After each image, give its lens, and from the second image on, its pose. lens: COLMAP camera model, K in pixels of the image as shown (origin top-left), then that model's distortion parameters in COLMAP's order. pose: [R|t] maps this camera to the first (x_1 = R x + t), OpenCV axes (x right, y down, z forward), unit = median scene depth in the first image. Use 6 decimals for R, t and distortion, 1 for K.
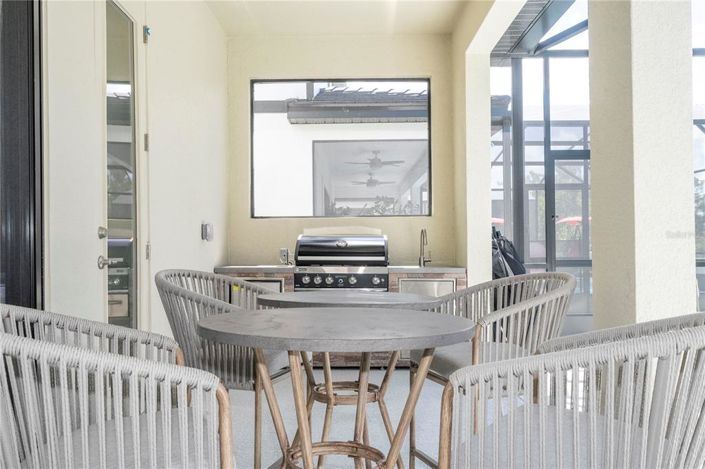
lens RADIAL K [[643.8, 0, 352.0], [0, 643.8, 239.1], [0, 0, 1]] dist [0.007914, 0.000000]
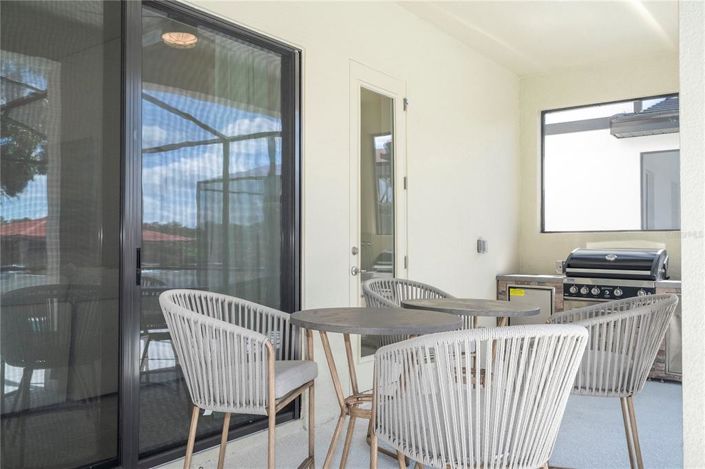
lens RADIAL K [[616.5, 0, 351.6], [0, 616.5, 232.8], [0, 0, 1]] dist [0.008216, 0.001627]
pose [[0.811830, -0.003548, -0.583884, 0.236966], [-0.007322, 0.999841, -0.016256, -0.014445], [0.583849, 0.017473, 0.811675, -0.086342]]
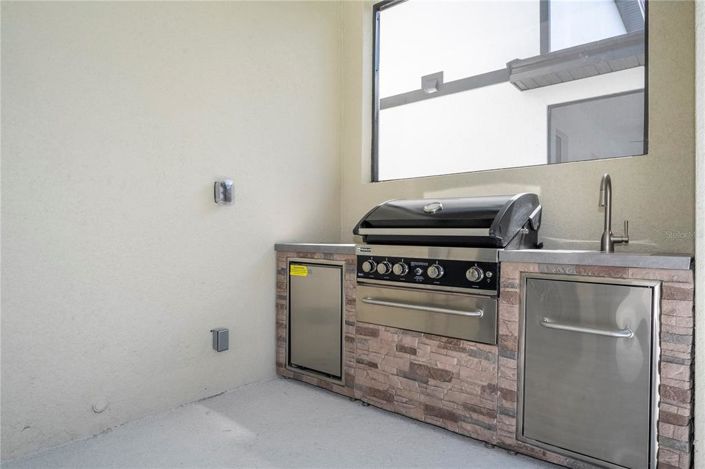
lens RADIAL K [[451.9, 0, 353.5], [0, 451.9, 238.4], [0, 0, 1]] dist [0.031285, 0.001340]
pose [[0.792436, 0.013445, -0.609807, 0.181480], [-0.009936, 0.999909, 0.009134, 0.032318], [0.609875, -0.001179, 0.792497, 0.639514]]
